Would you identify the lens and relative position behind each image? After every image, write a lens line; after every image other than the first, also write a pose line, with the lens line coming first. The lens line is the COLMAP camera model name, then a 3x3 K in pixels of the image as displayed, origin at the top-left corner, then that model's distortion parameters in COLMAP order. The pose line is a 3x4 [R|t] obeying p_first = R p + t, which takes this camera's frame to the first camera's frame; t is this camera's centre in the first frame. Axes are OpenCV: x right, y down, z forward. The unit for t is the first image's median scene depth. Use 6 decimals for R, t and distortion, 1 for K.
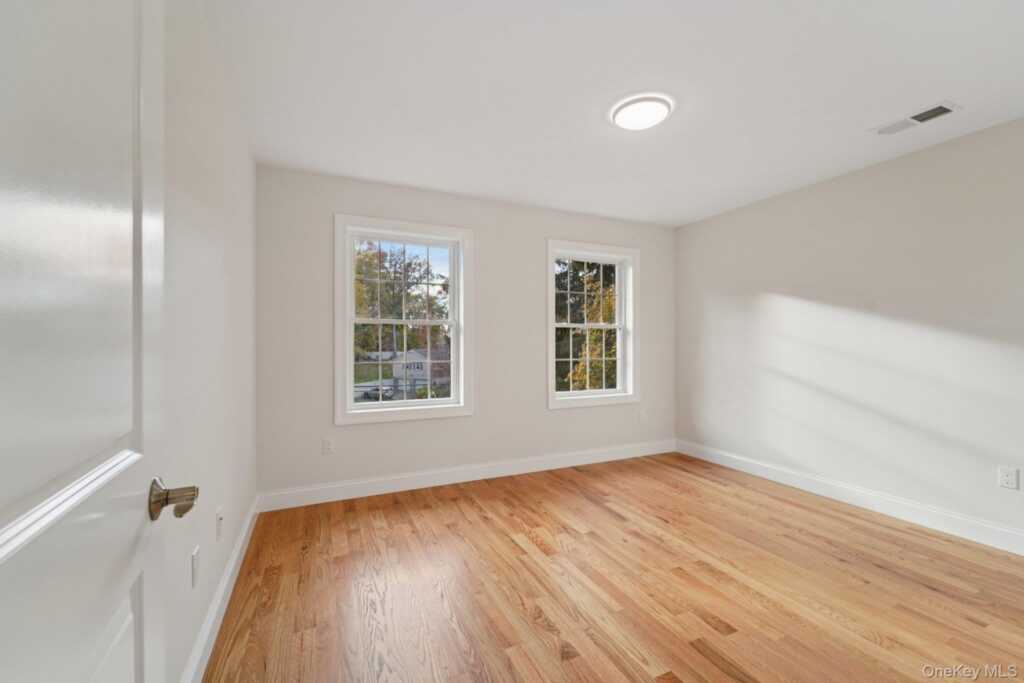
lens RADIAL K [[421.6, 0, 512.6], [0, 421.6, 345.0], [0, 0, 1]] dist [0.014559, -0.003486]
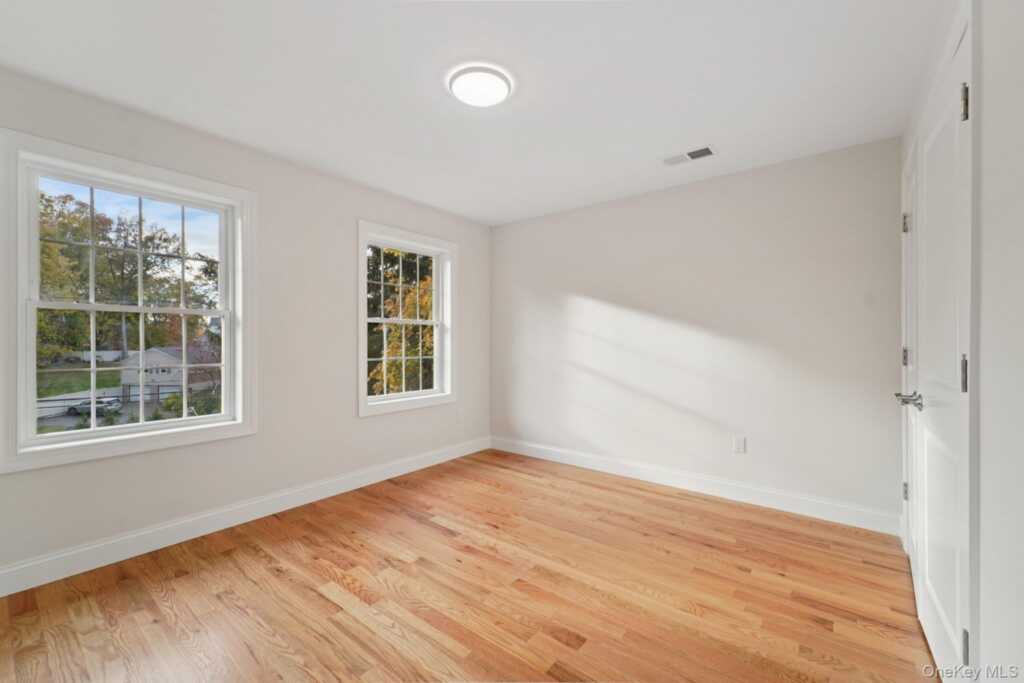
lens RADIAL K [[421.6, 0, 513.5], [0, 421.6, 341.1], [0, 0, 1]] dist [0.014559, -0.003486]
pose [[0.892512, 0.001592, 0.451021, -0.029025], [-0.000400, 0.999996, -0.002738, -0.000718], [-0.451024, 0.002263, 0.892509, 0.116222]]
